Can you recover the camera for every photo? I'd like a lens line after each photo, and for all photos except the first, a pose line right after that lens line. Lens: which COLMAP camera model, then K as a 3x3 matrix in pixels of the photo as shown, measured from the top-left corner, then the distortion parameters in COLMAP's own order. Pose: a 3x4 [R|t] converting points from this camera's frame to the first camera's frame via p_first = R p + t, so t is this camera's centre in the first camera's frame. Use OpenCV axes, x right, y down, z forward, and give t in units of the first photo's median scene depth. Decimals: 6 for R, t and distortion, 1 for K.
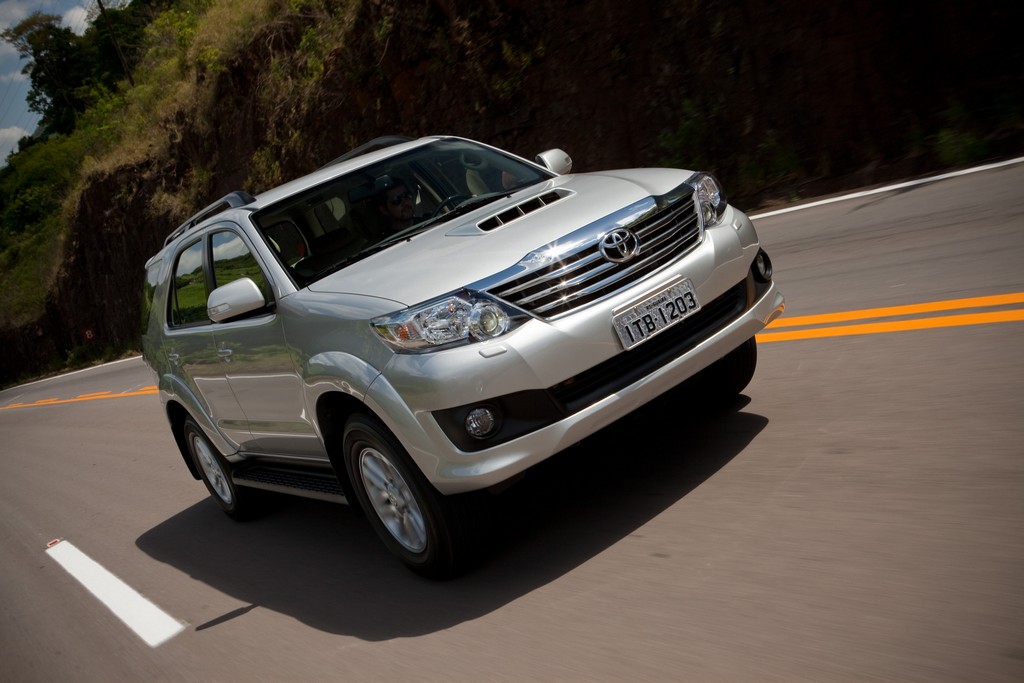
lens RADIAL K [[1092.6, 0, 512.0], [0, 1092.6, 341.5], [0, 0, 1]] dist [-0.011469, -0.007677]
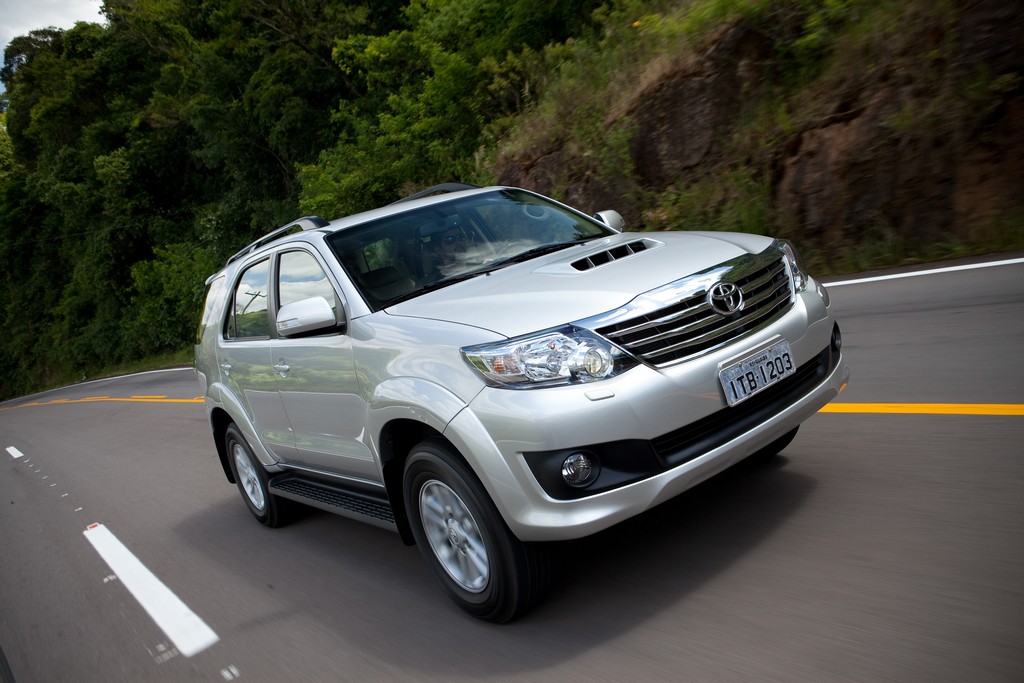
lens RADIAL K [[837.2, 0, 512.0], [0, 837.2, 341.5], [0, 0, 1]] dist [-0.056070, 0.001054]
pose [[0.993383, 0.099679, 0.057043, -0.121409], [-0.096616, 0.993848, -0.054149, 0.008555], [-0.062090, 0.048279, 0.996902, 0.259696]]
